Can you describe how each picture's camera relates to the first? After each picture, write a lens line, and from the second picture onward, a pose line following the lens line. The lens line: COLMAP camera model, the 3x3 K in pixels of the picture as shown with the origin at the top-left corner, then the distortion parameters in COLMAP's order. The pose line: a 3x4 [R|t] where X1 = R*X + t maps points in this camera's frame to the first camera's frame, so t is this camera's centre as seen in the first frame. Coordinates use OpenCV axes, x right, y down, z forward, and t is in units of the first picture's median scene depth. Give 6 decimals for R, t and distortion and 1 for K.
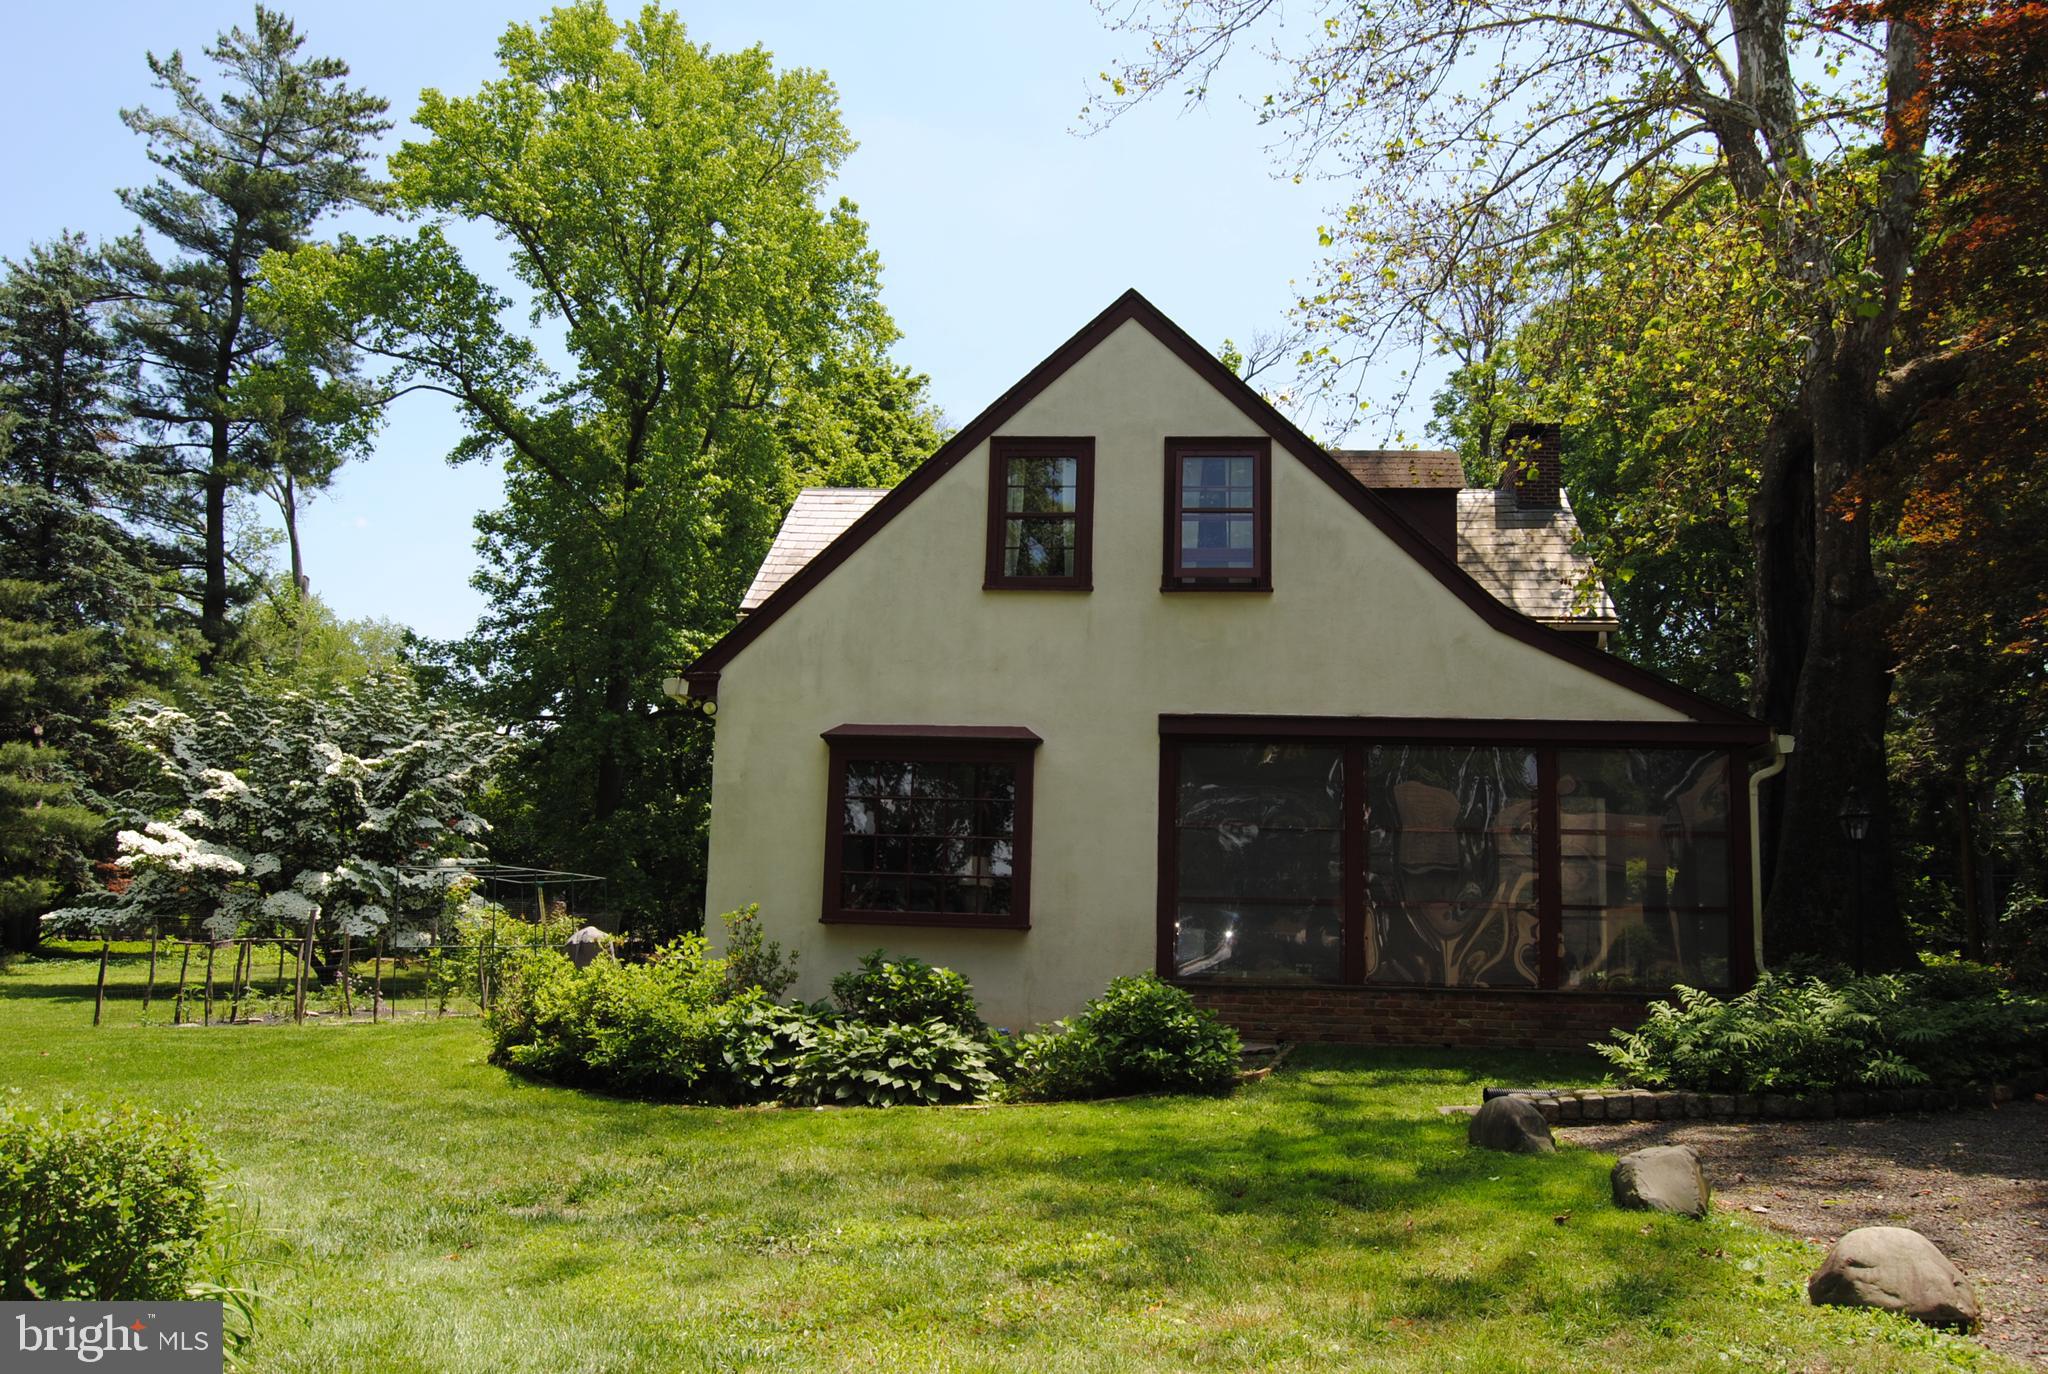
lens RADIAL K [[1610.1, 0, 1031.1], [0, 1610.1, 699.2], [0, 0, 1]] dist [-0.090881, 0.011304]
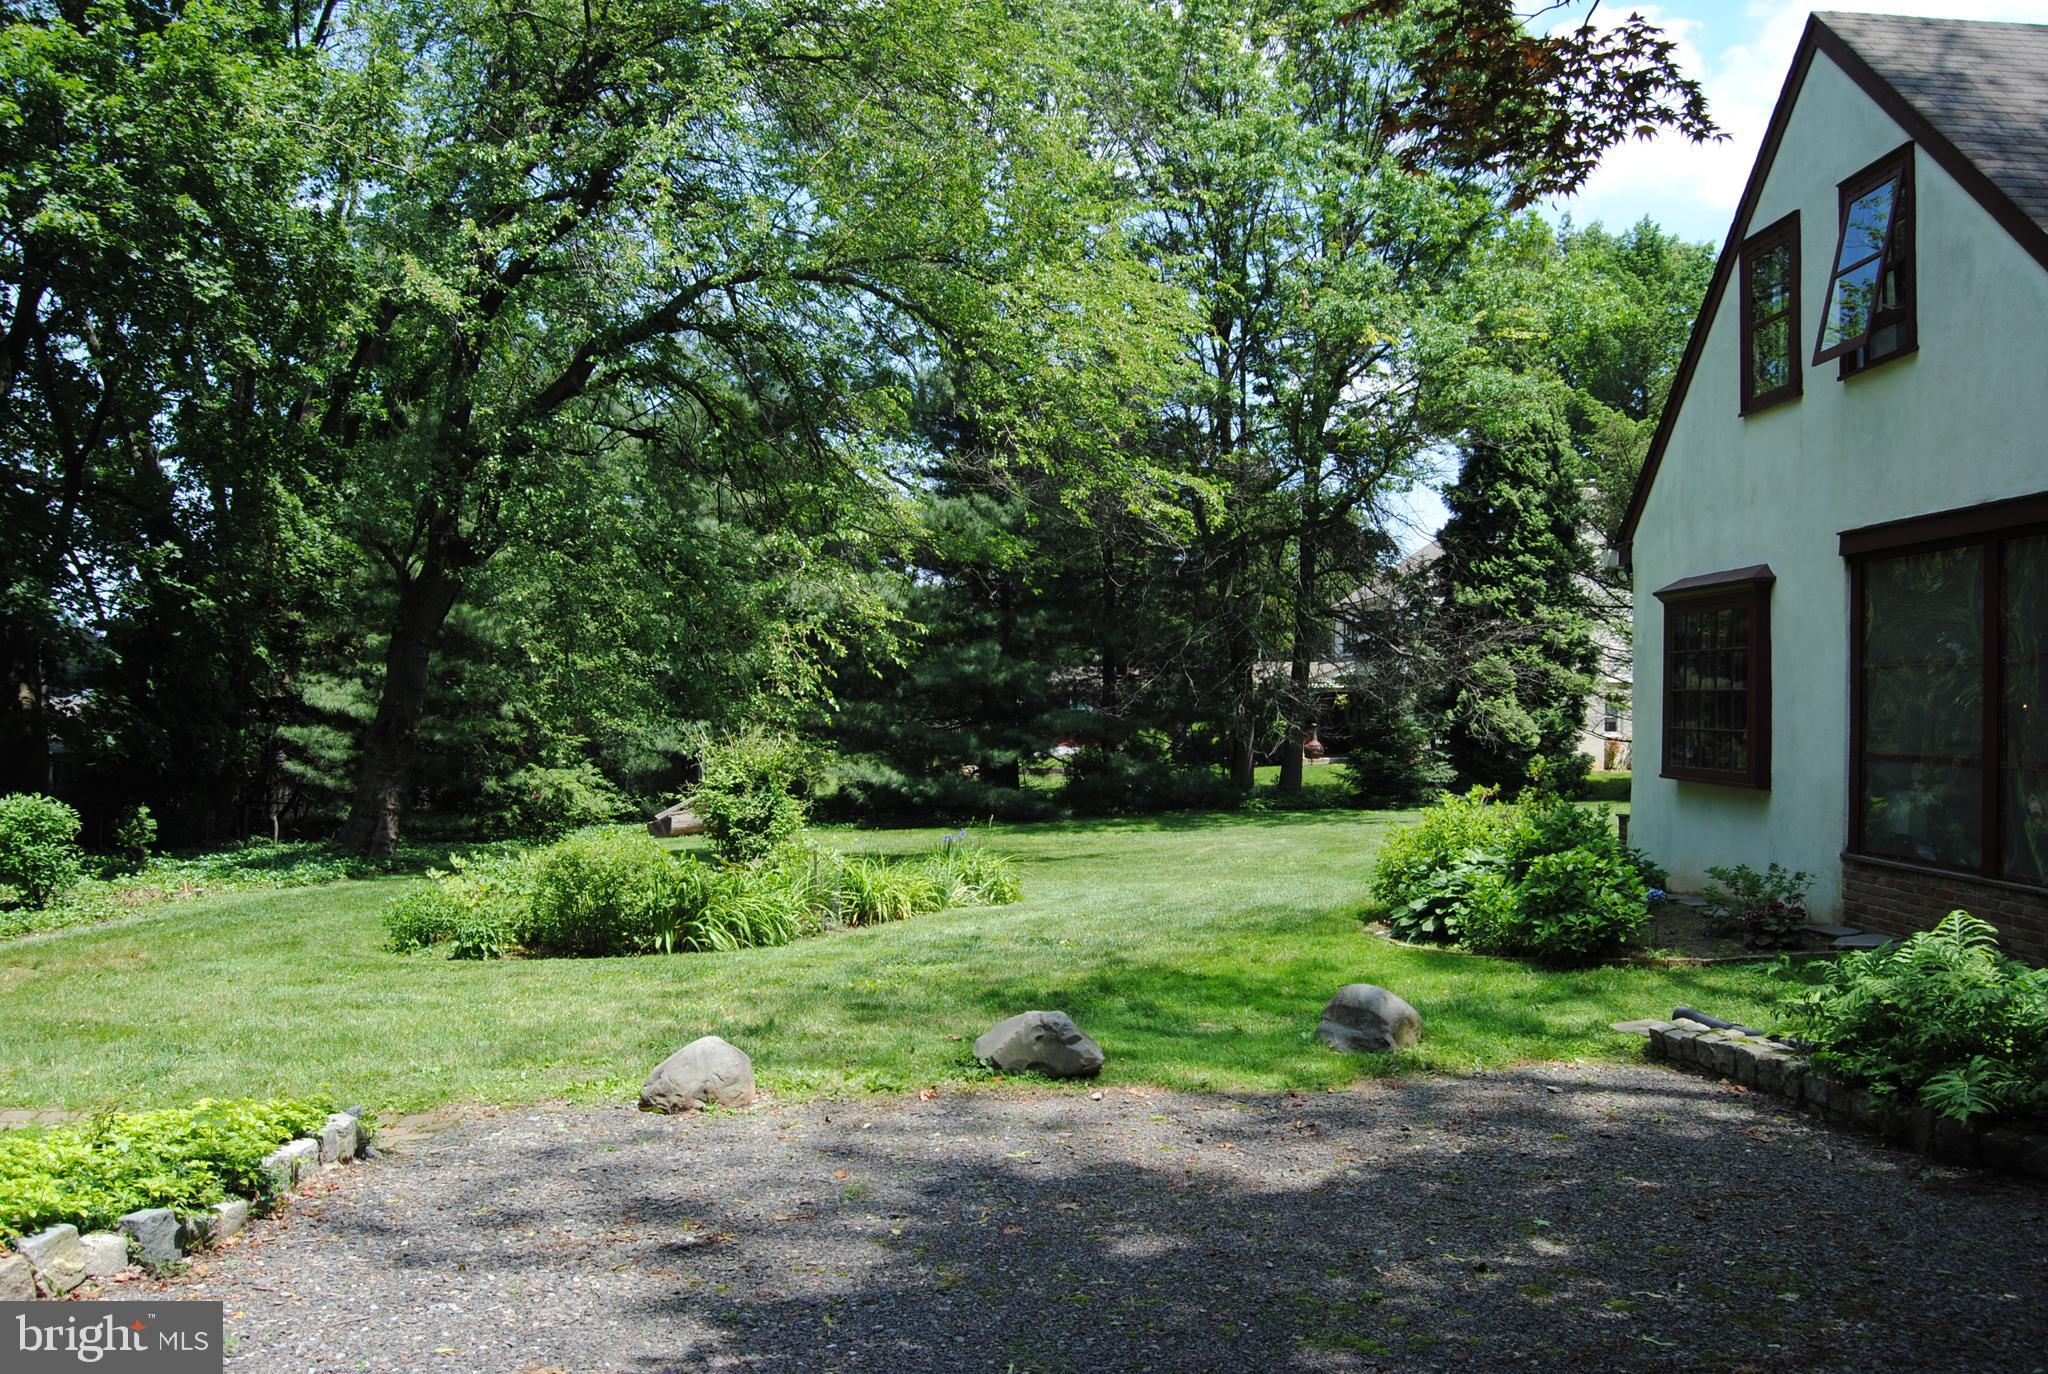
lens RADIAL K [[1610.1, 0, 1031.1], [0, 1610.1, 699.2], [0, 0, 1]] dist [-0.090881, 0.011304]
pose [[0.129529, -0.031336, -0.991080, 0.799259], [0.141083, 0.989914, -0.012861, 0.044462], [0.981488, -0.138159, 0.132643, 0.465415]]
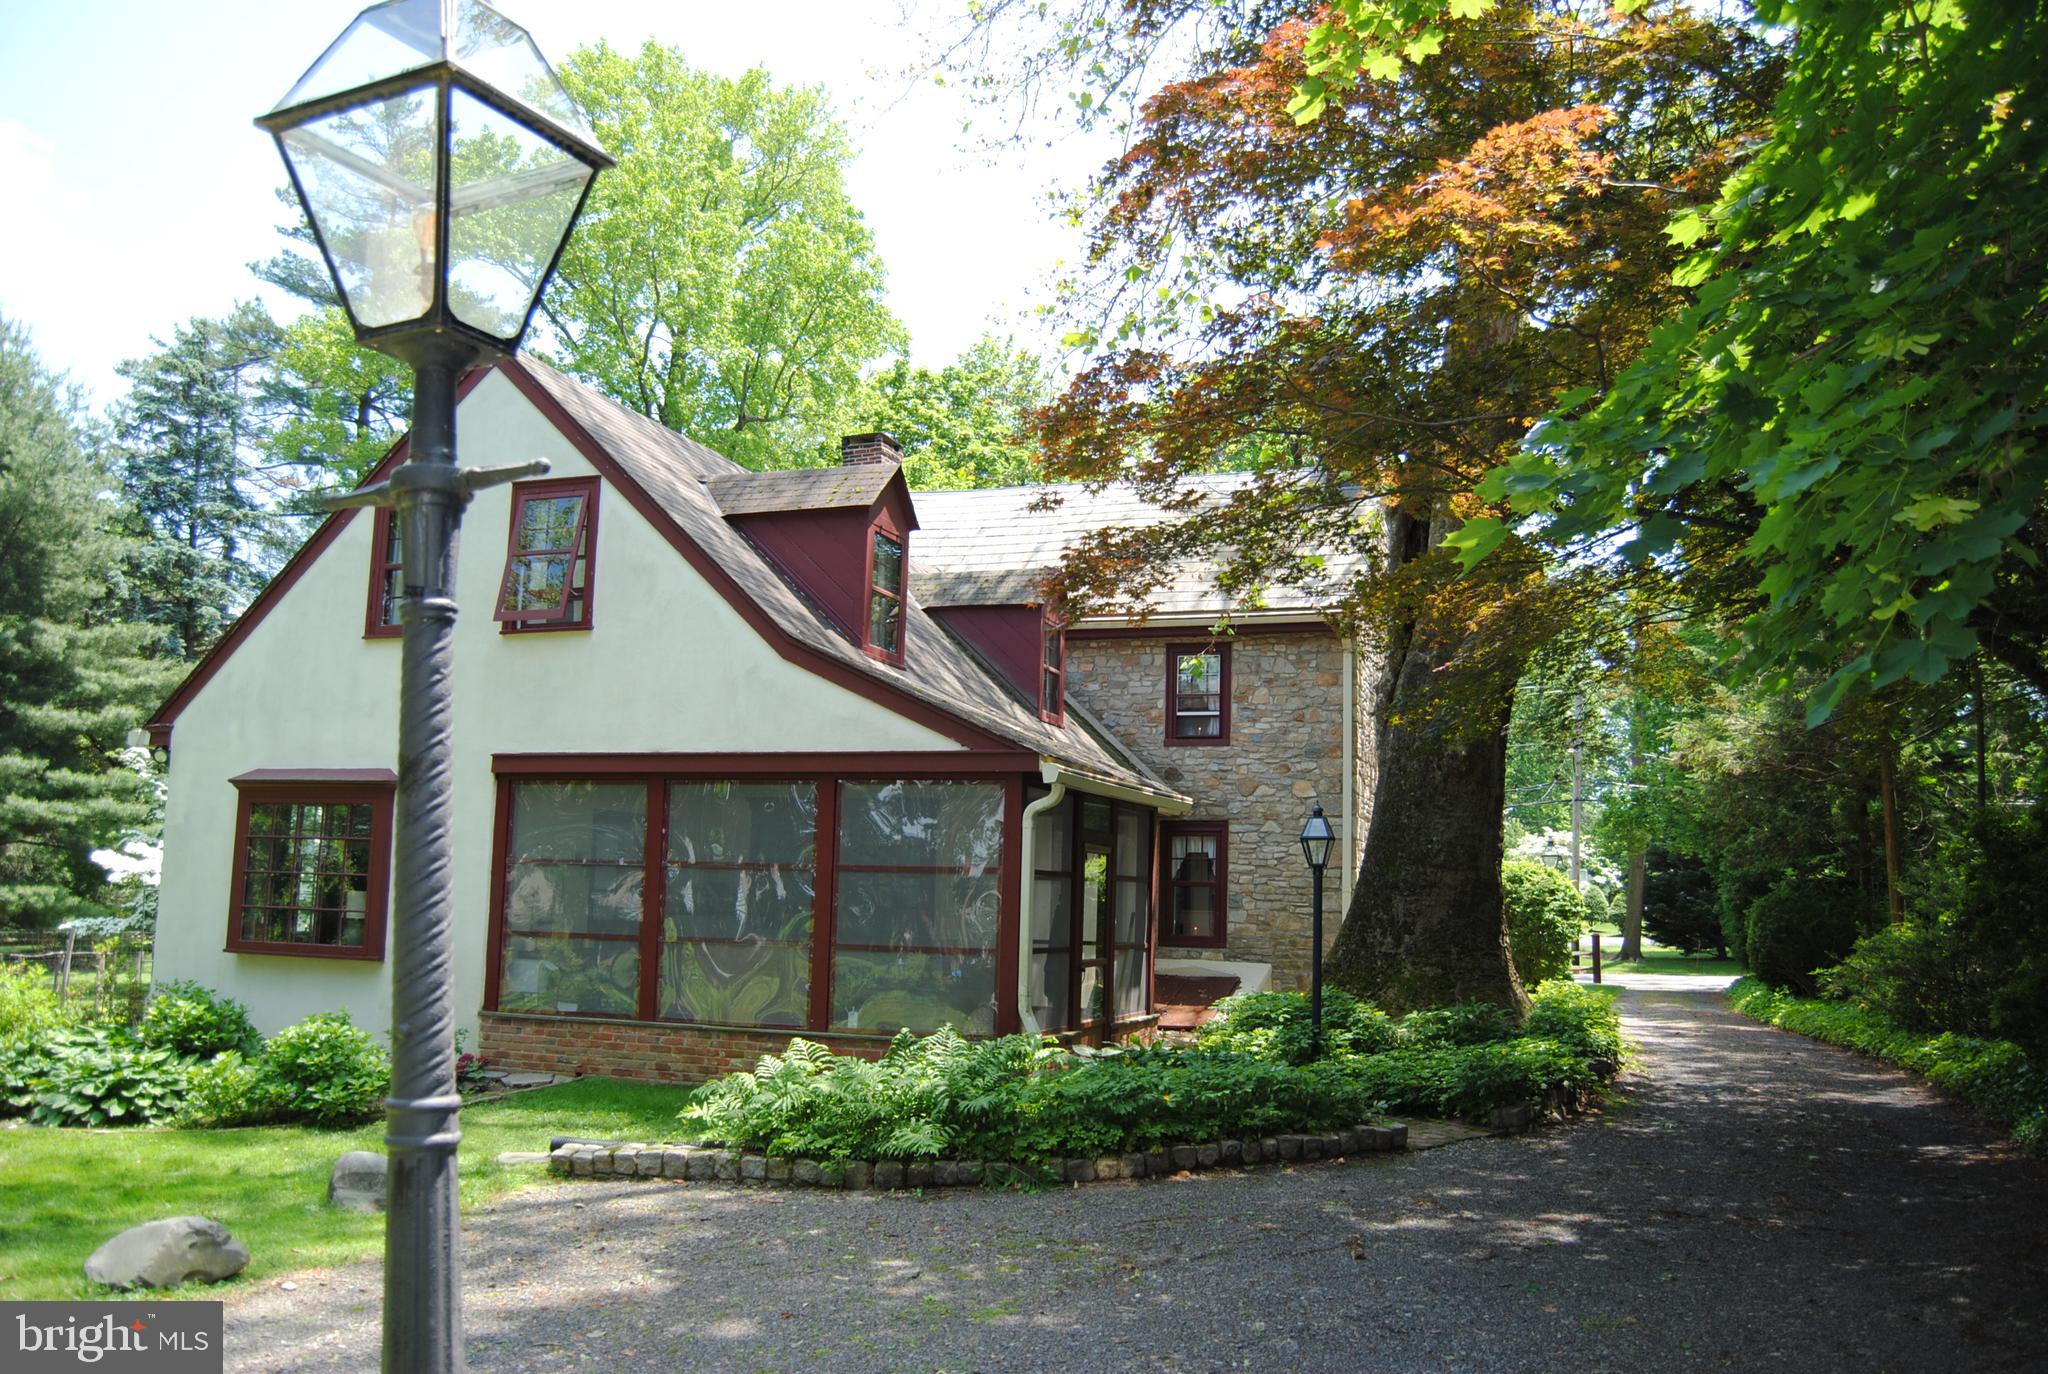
lens RADIAL K [[1610.1, 0, 1031.1], [0, 1610.1, 699.2], [0, 0, 1]] dist [-0.090881, 0.011304]
pose [[0.974484, -0.037920, -0.221231, 0.629842], [0.041739, 0.999049, 0.012613, -0.023840], [0.220542, -0.021525, 0.975140, 0.076298]]
